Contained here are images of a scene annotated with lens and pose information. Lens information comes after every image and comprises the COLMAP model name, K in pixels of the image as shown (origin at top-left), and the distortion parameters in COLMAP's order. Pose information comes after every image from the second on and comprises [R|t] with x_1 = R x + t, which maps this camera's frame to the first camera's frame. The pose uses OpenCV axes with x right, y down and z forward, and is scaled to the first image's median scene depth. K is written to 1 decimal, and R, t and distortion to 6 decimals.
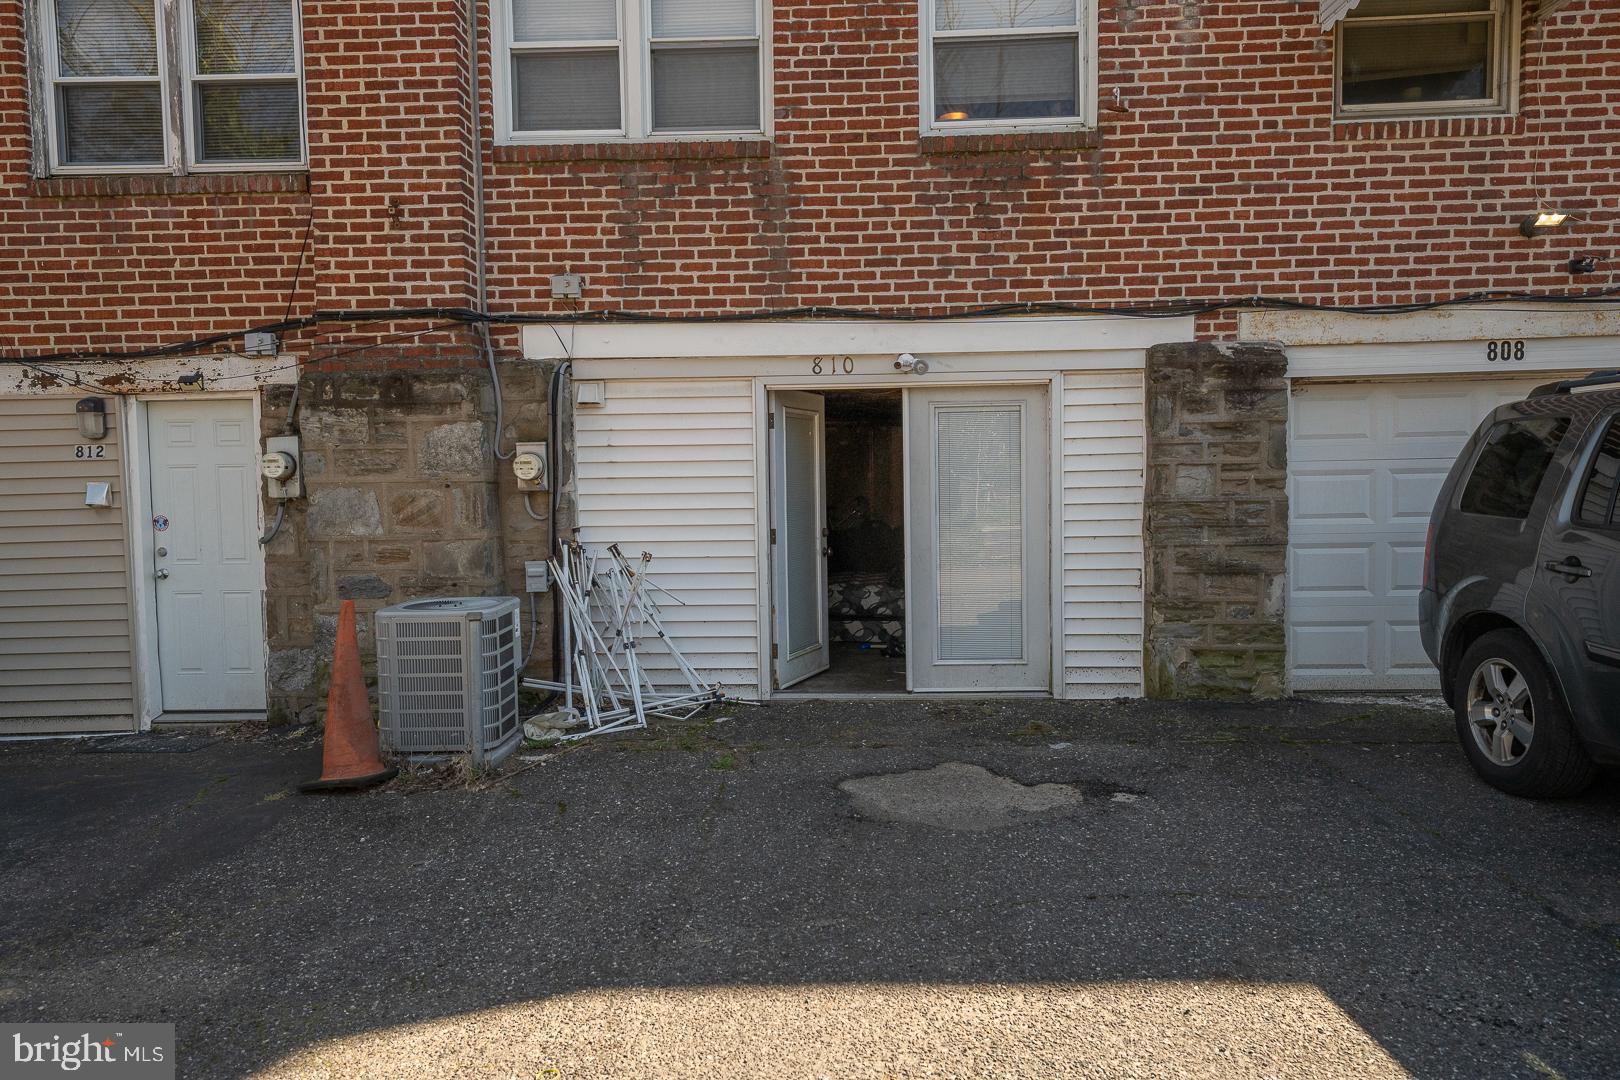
lens RADIAL K [[1121.0, 0, 812.5], [0, 1121.0, 537.6], [0, 0, 1]] dist [0.037310, -0.000313]
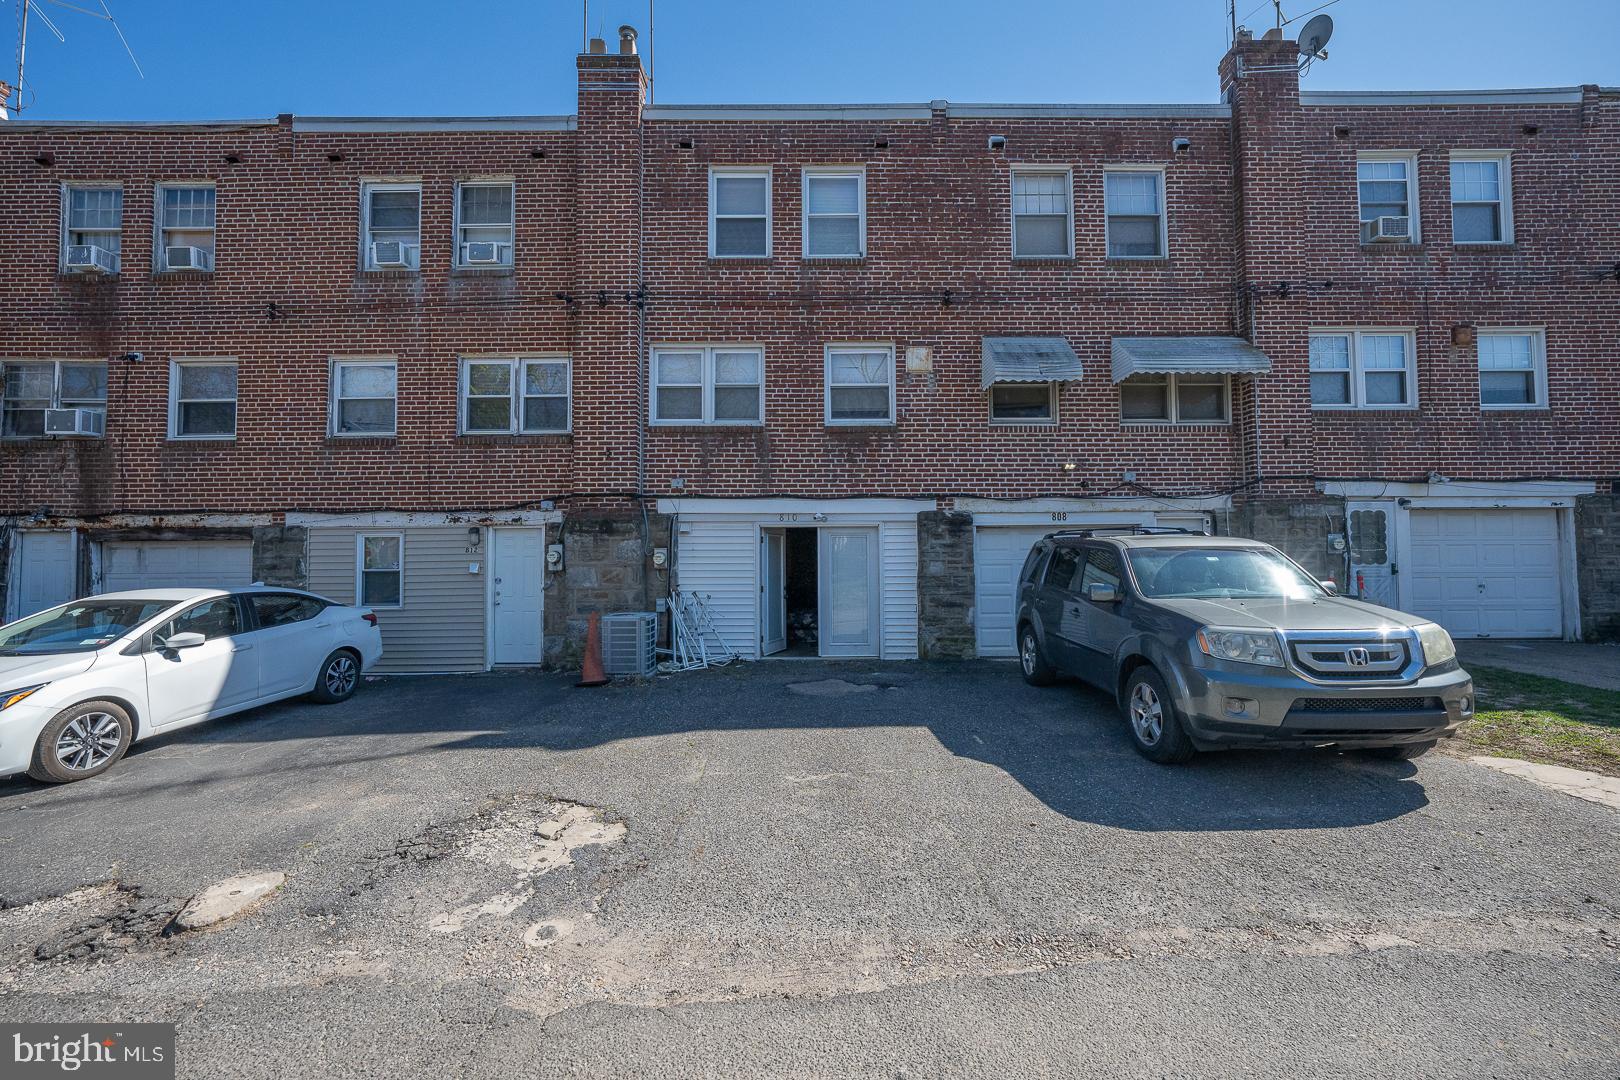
lens RADIAL K [[860.7, 0, 820.3], [0, 860.7, 528.0], [0, 0, 1]] dist [-0.014873, 0.002351]
pose [[0.999626, 0.011839, 0.024643, 0.041639], [-0.009650, 0.996153, -0.087097, 0.027589], [-0.025579, 0.086826, 0.995895, -0.824483]]
